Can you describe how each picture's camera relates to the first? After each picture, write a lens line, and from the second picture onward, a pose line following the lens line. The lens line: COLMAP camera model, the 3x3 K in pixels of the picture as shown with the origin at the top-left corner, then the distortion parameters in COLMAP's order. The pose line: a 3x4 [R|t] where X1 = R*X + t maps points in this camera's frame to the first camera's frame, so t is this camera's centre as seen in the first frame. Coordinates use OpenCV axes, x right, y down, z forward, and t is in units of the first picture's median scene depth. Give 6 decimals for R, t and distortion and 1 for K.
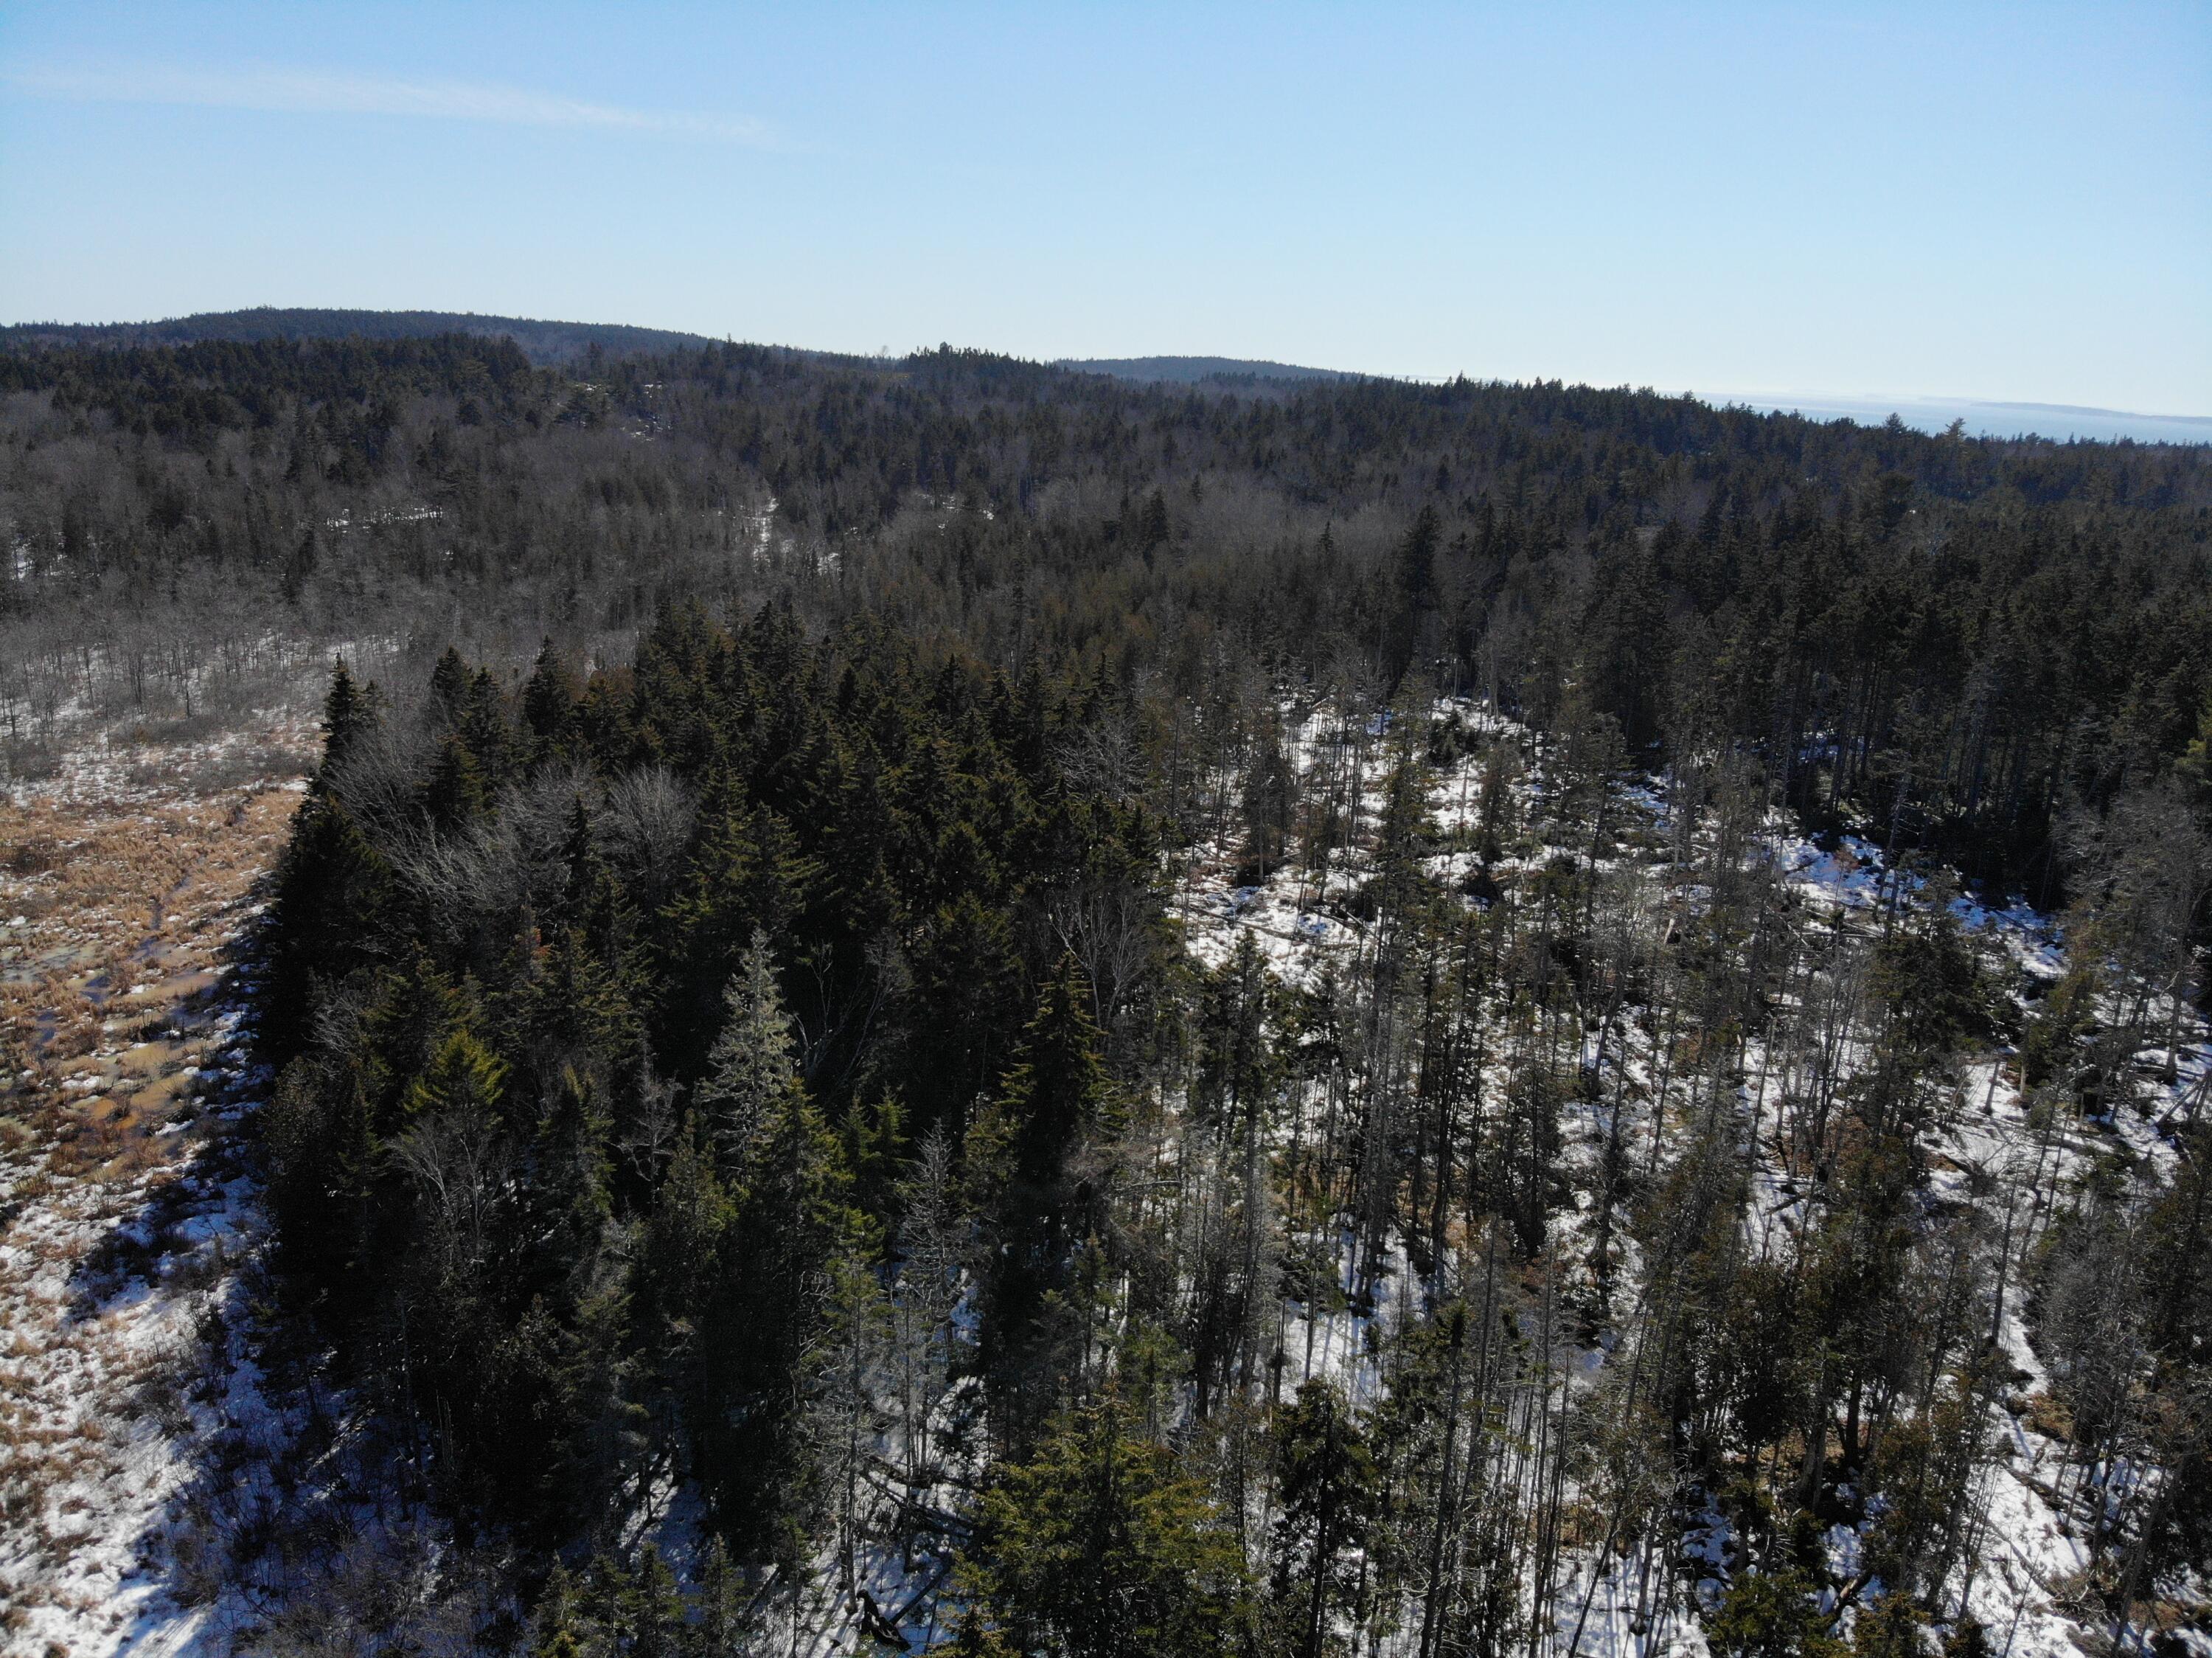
lens RADIAL K [[1607.0, 0, 1053.7], [0, 1607.0, 824.0], [0, 0, 1]] dist [0.034570, -0.166869]
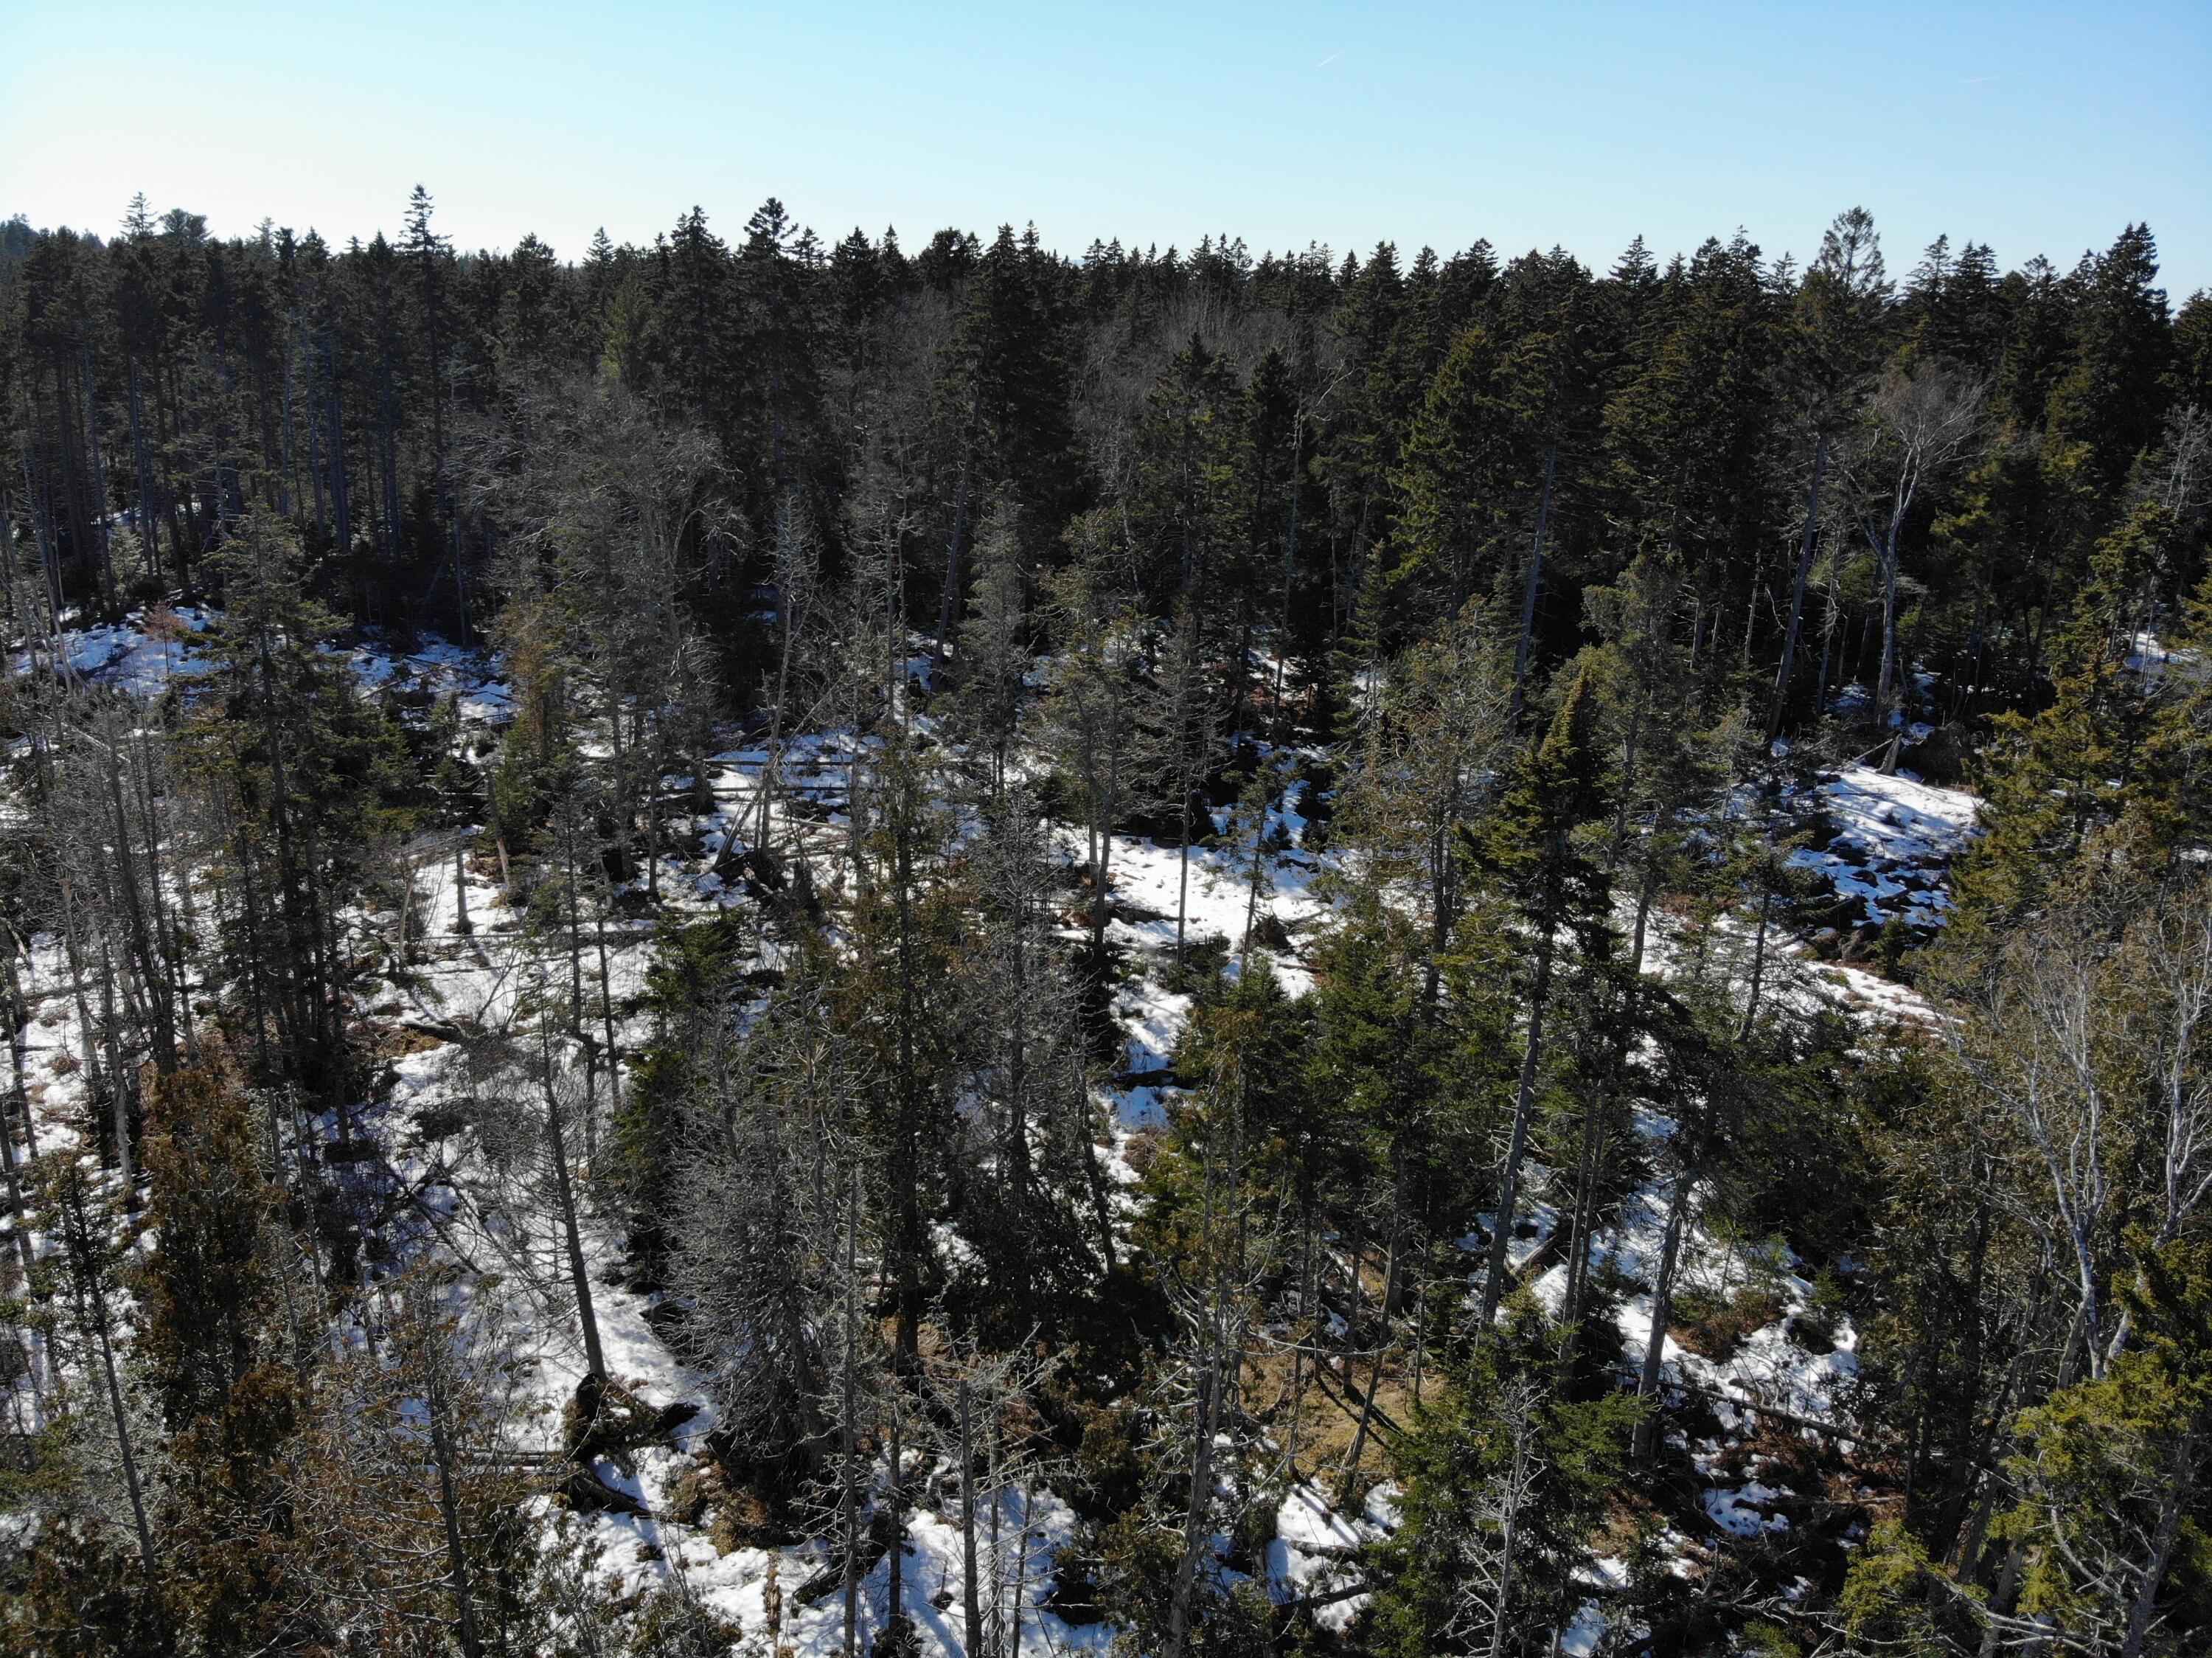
lens RADIAL K [[1607.0, 0, 1120.5], [0, 1607.0, 829.3], [0, 0, 1]] dist [0.054618, -0.180350]
pose [[0.571333, -0.256254, 0.779687, 0.109934], [0.198530, 0.964944, 0.171663, 0.037221], [-0.796344, 0.056715, 0.602179, 0.180416]]
